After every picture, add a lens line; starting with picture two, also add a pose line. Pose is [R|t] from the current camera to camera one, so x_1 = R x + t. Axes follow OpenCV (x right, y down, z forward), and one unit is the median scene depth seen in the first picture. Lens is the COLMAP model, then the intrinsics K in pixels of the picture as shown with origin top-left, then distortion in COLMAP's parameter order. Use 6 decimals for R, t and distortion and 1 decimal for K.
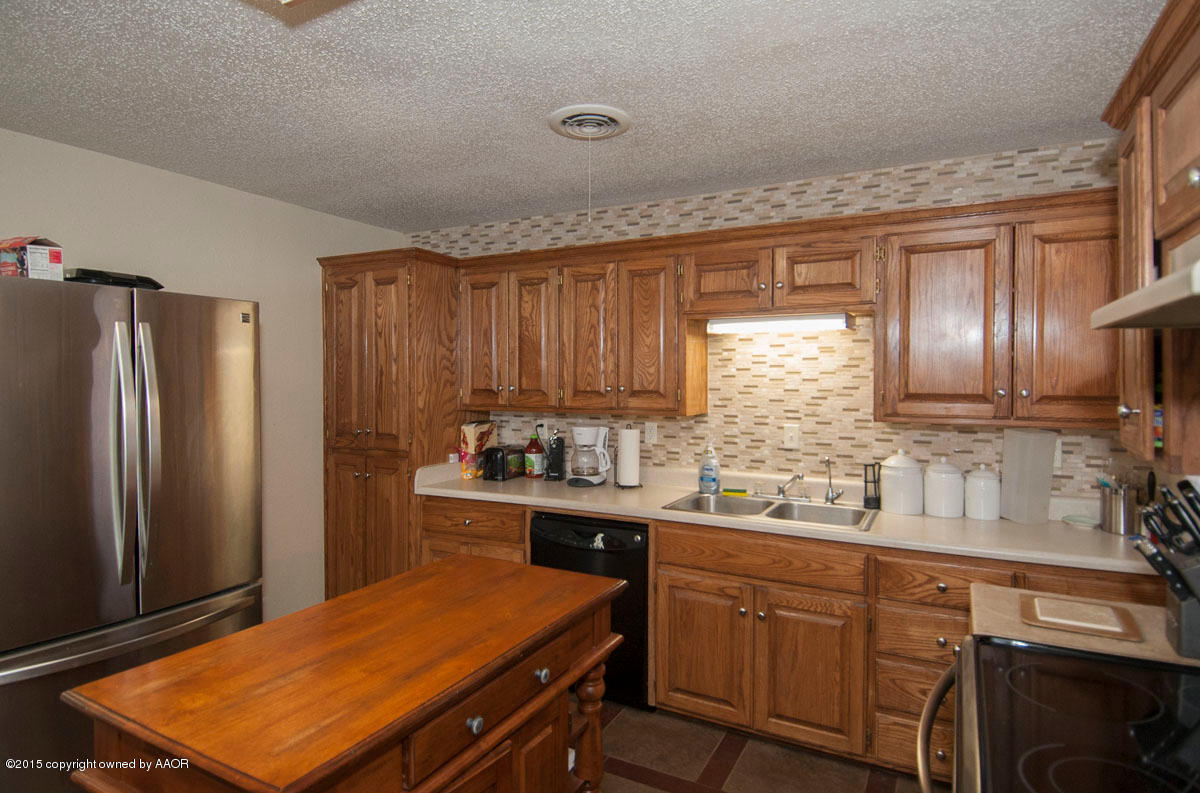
lens RADIAL K [[635.4, 0, 603.2], [0, 635.4, 383.5], [0, 0, 1]] dist [0.050337, -0.057717]
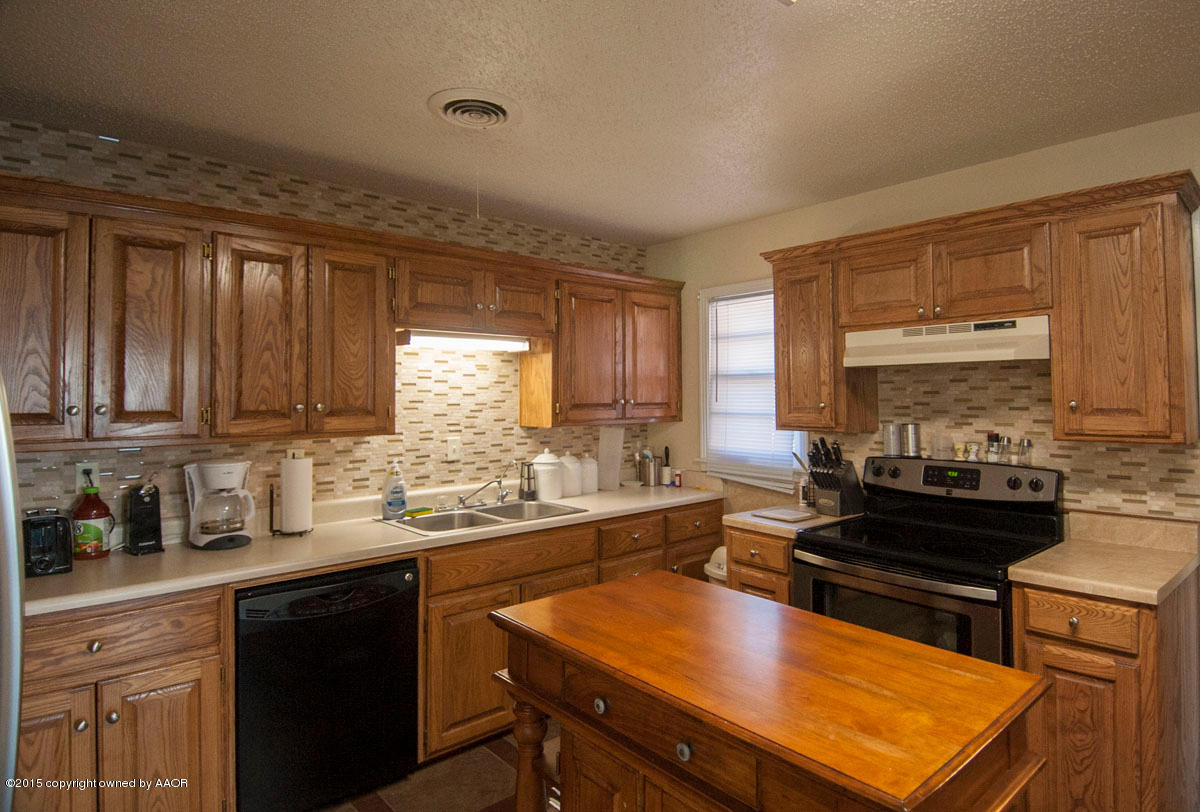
lens RADIAL K [[651.1, 0, 600.6], [0, 651.1, 377.9], [0, 0, 1]] dist [0.050326, -0.062196]
pose [[0.366563, 0.021795, 0.930138, -0.610920], [0.014589, 0.999468, -0.029169, 0.001614], [-0.930279, 0.024262, 0.366050, 0.375243]]
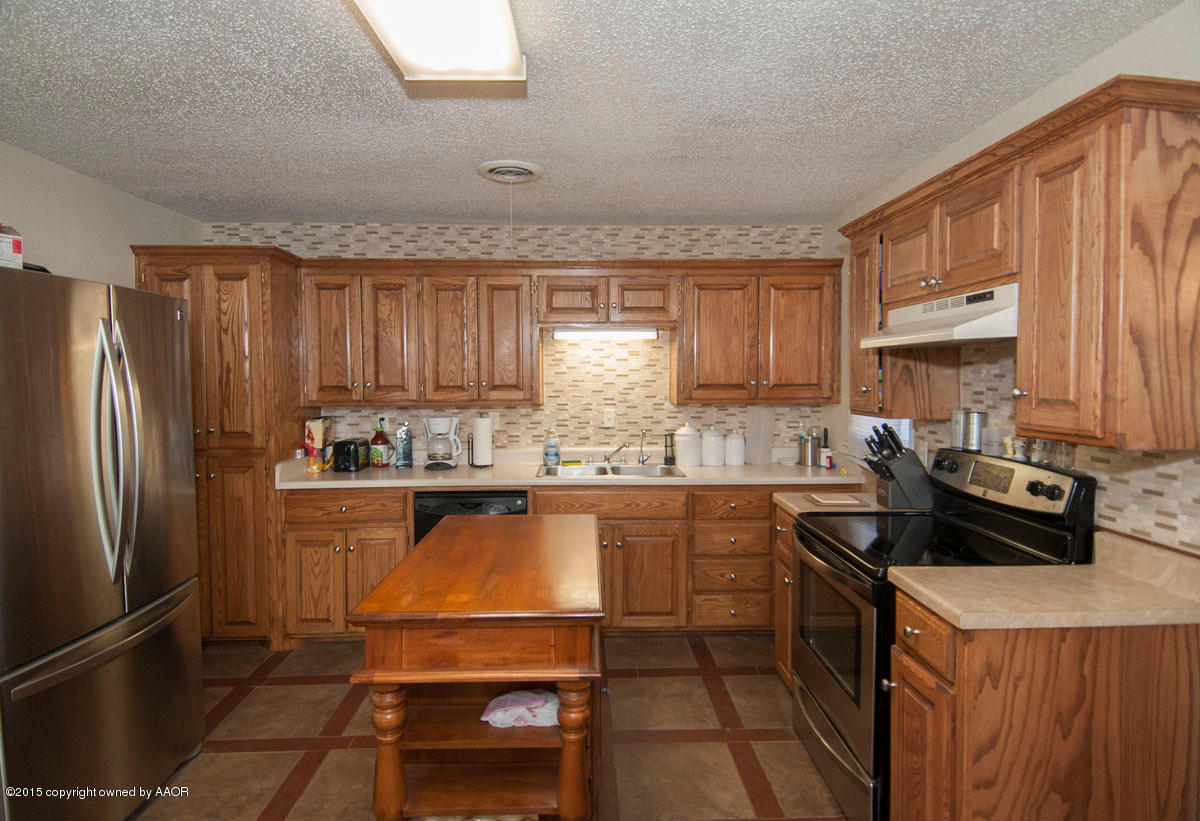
lens RADIAL K [[633.6, 0, 585.7], [0, 633.6, 396.2], [0, 0, 1]] dist [0.045216, -0.054493]
pose [[0.879092, -0.020390, 0.476216, -0.373211], [0.008709, 0.999605, 0.026723, 0.001506], [-0.476573, -0.019345, 0.878922, -0.137717]]
